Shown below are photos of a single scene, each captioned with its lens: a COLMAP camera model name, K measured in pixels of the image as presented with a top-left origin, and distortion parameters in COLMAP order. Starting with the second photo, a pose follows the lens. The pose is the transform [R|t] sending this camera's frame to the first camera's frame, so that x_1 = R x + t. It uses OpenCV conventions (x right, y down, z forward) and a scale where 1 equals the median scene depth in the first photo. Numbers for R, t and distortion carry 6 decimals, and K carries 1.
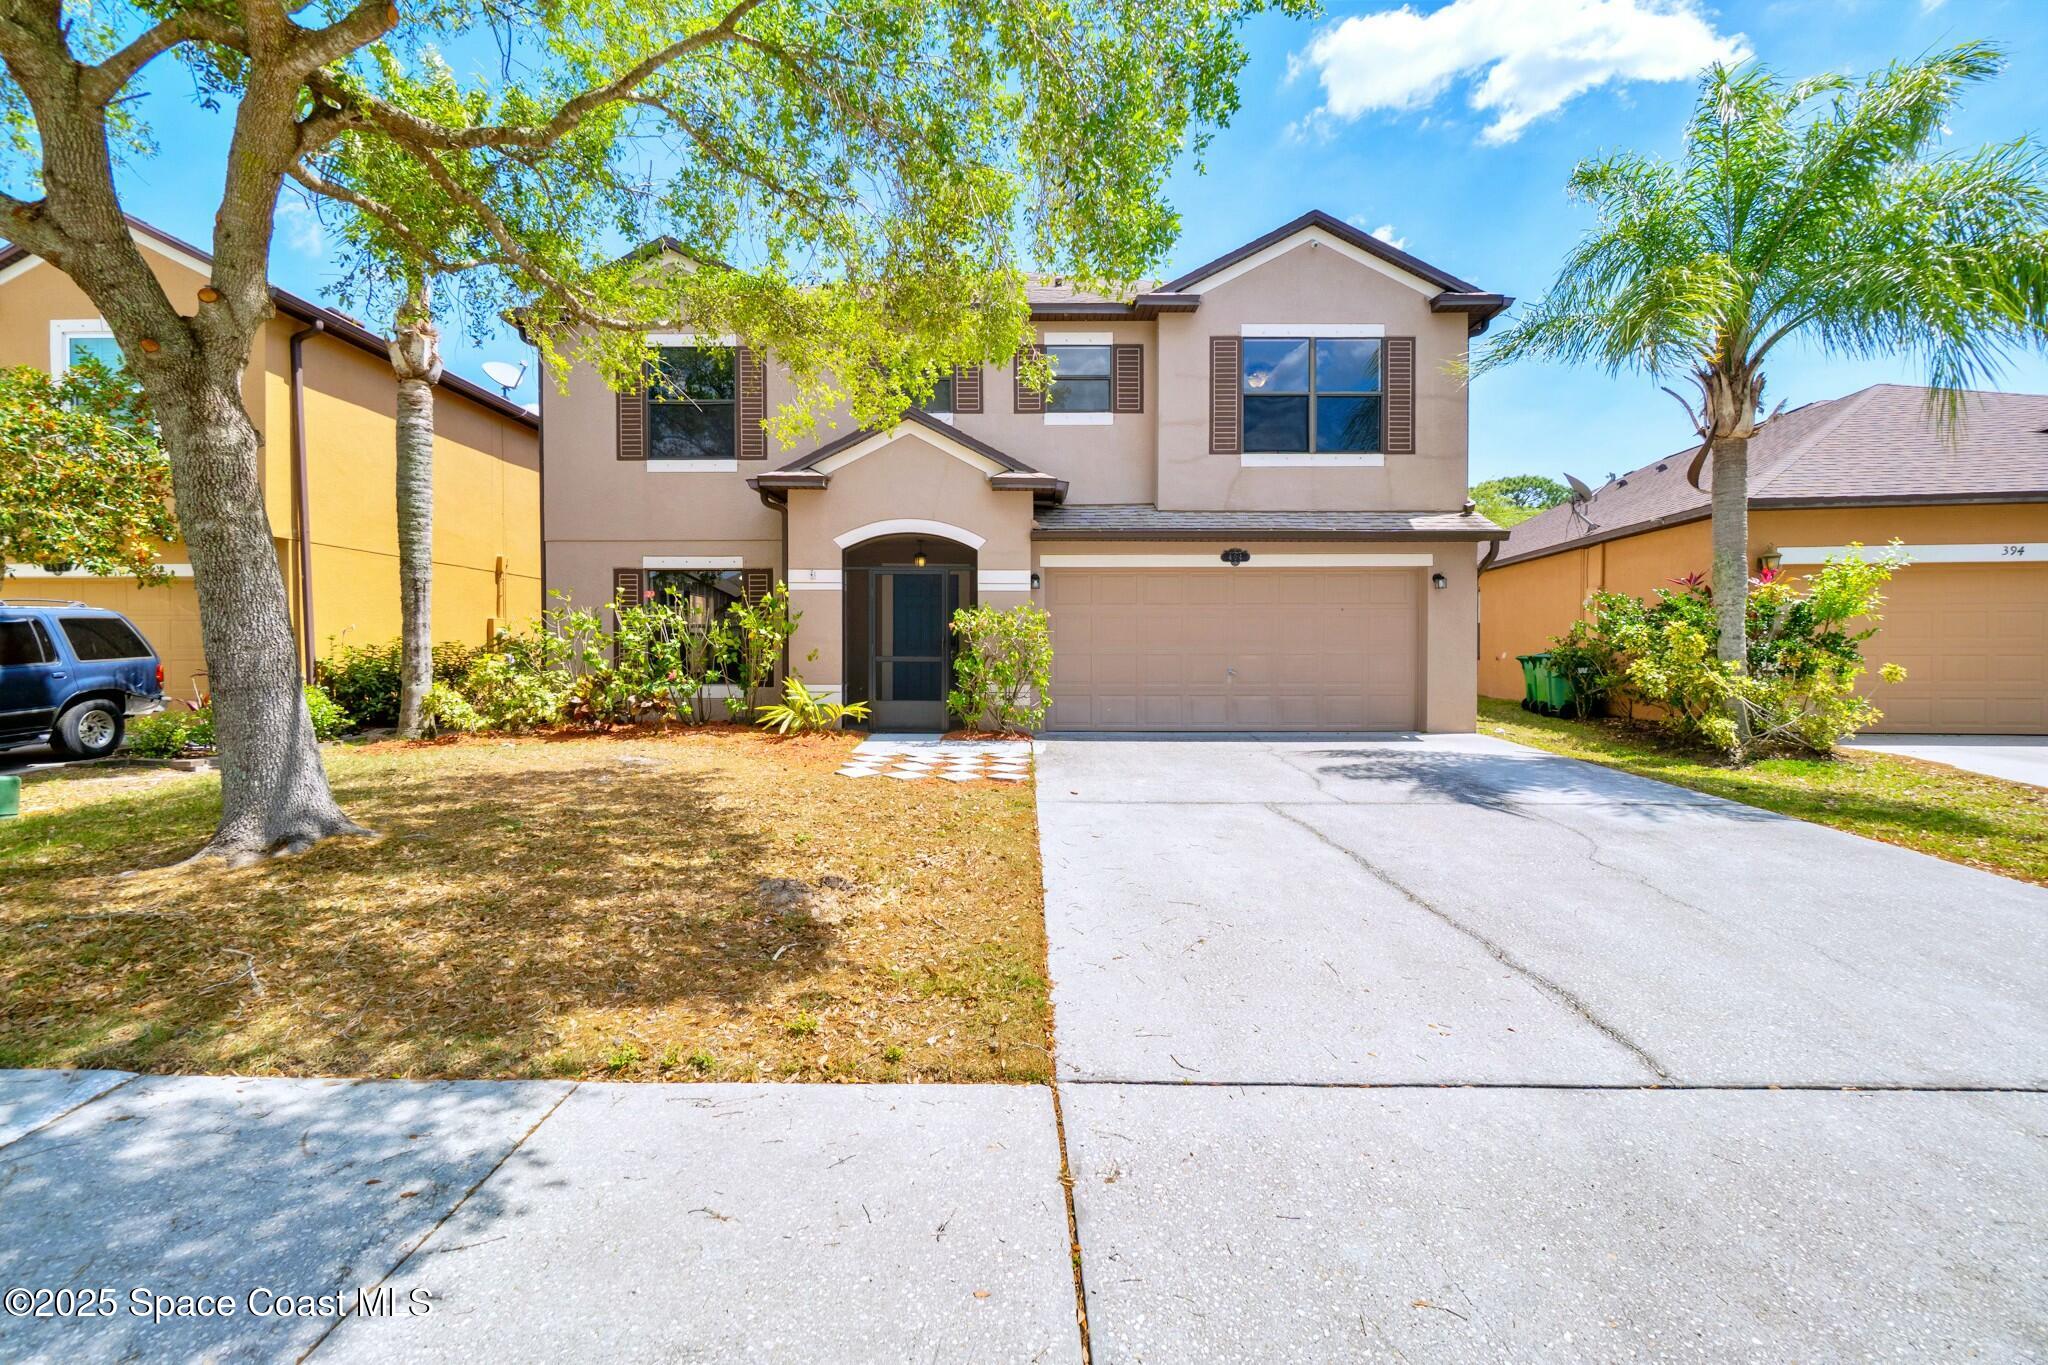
lens RADIAL K [[883.3, 0, 1019.5], [0, 883.3, 664.3], [0, 0, 1]] dist [-0.007352, 0.000424]
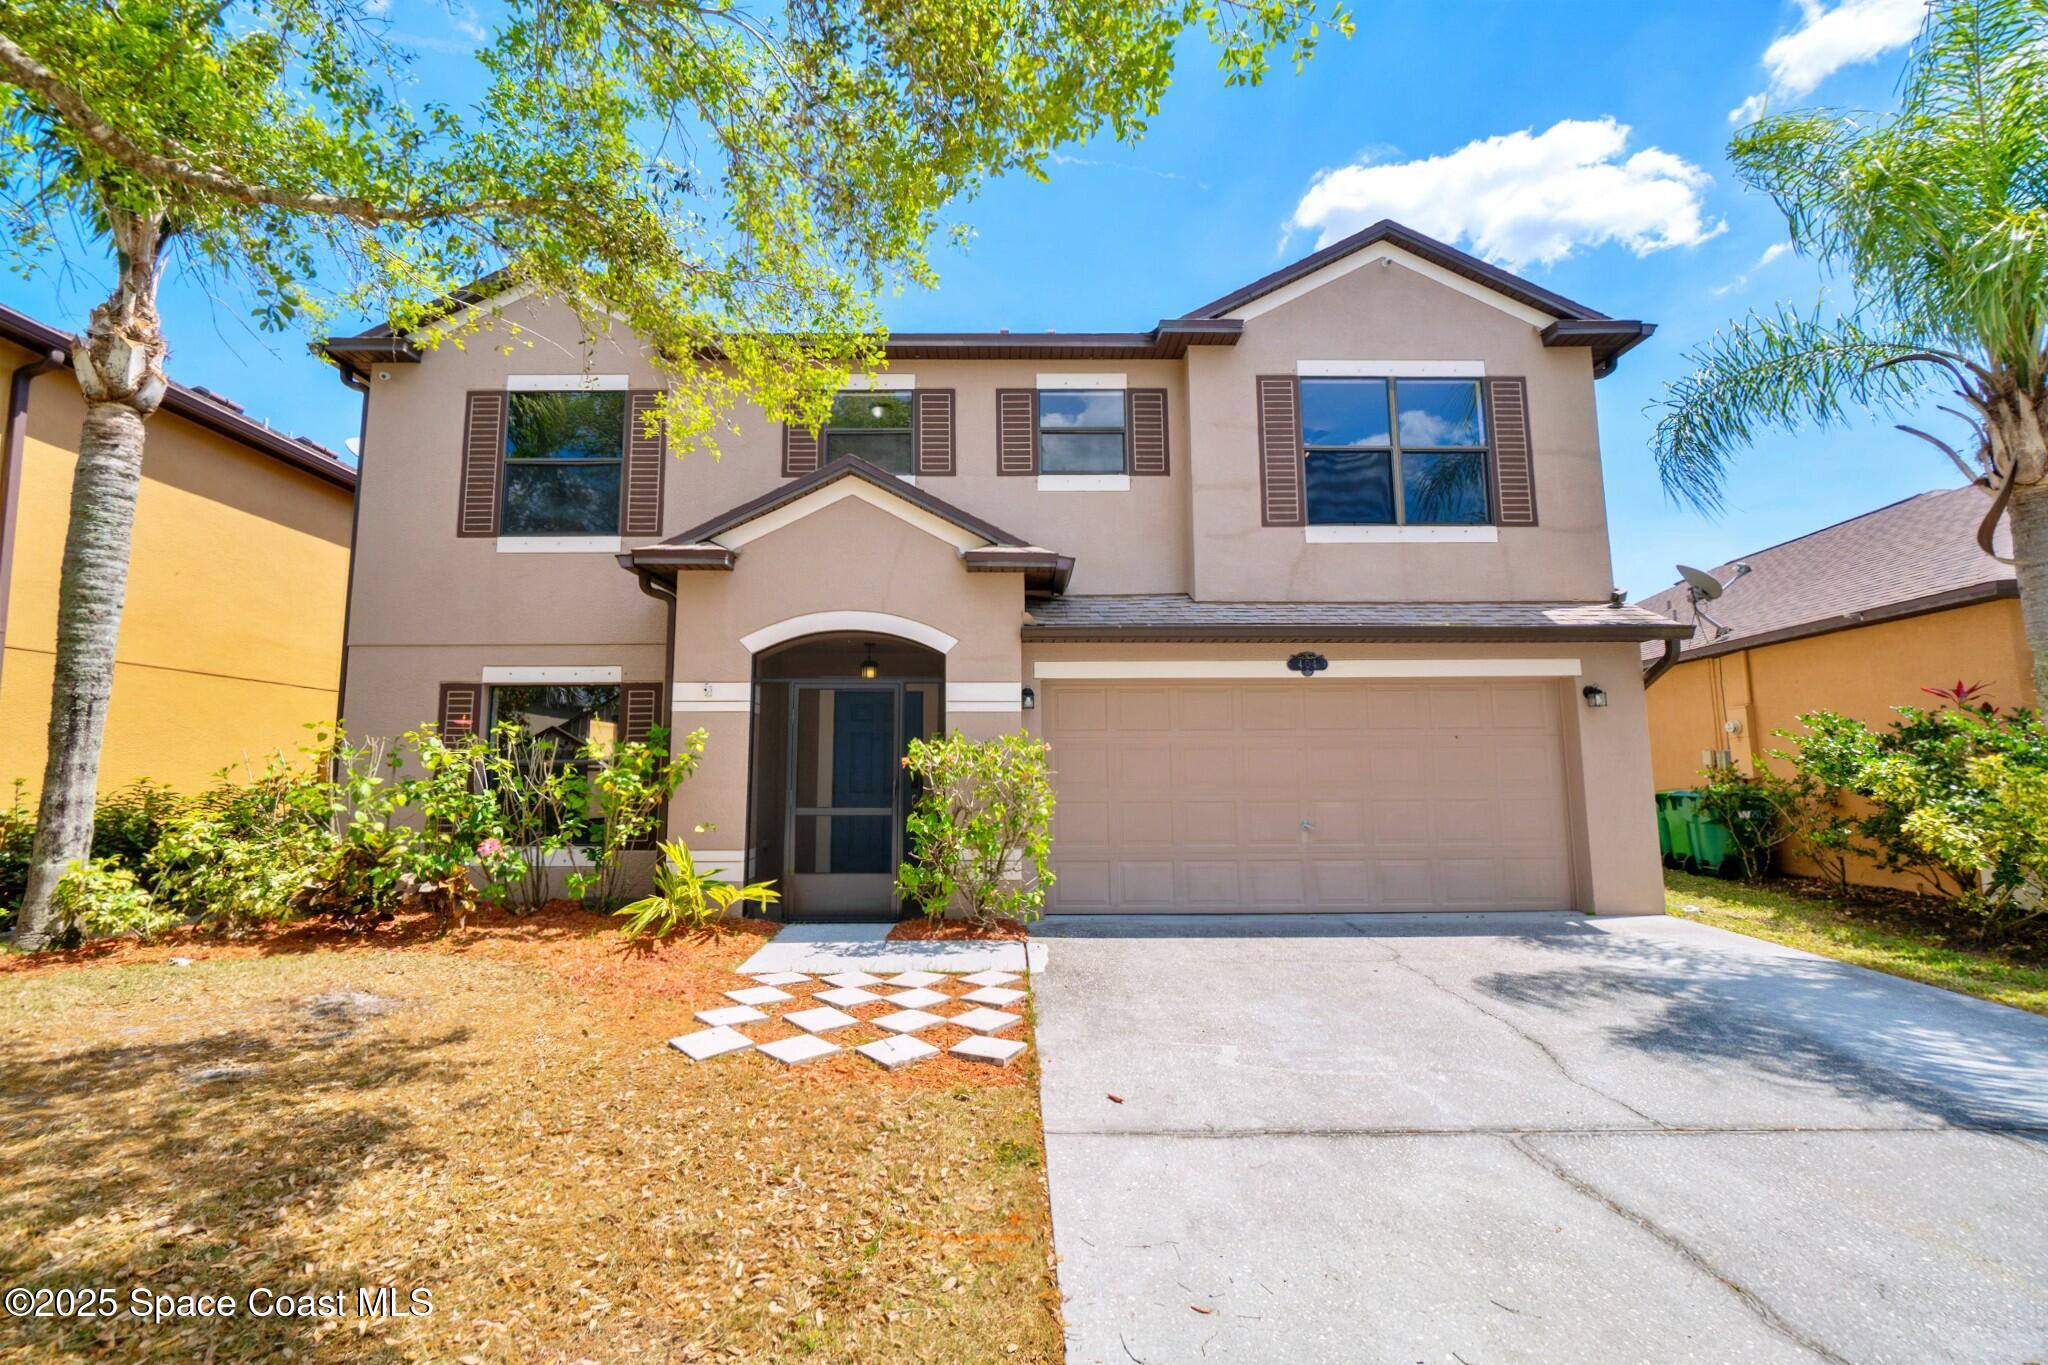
lens RADIAL K [[883.3, 0, 1016.8], [0, 883.3, 662.2], [0, 0, 1]] dist [-0.007352, 0.000424]
pose [[0.999869, -0.002629, 0.015994, -0.002231], [0.004894, 0.989677, -0.143230, -0.022355], [-0.015453, 0.143289, 0.989560, 0.304408]]
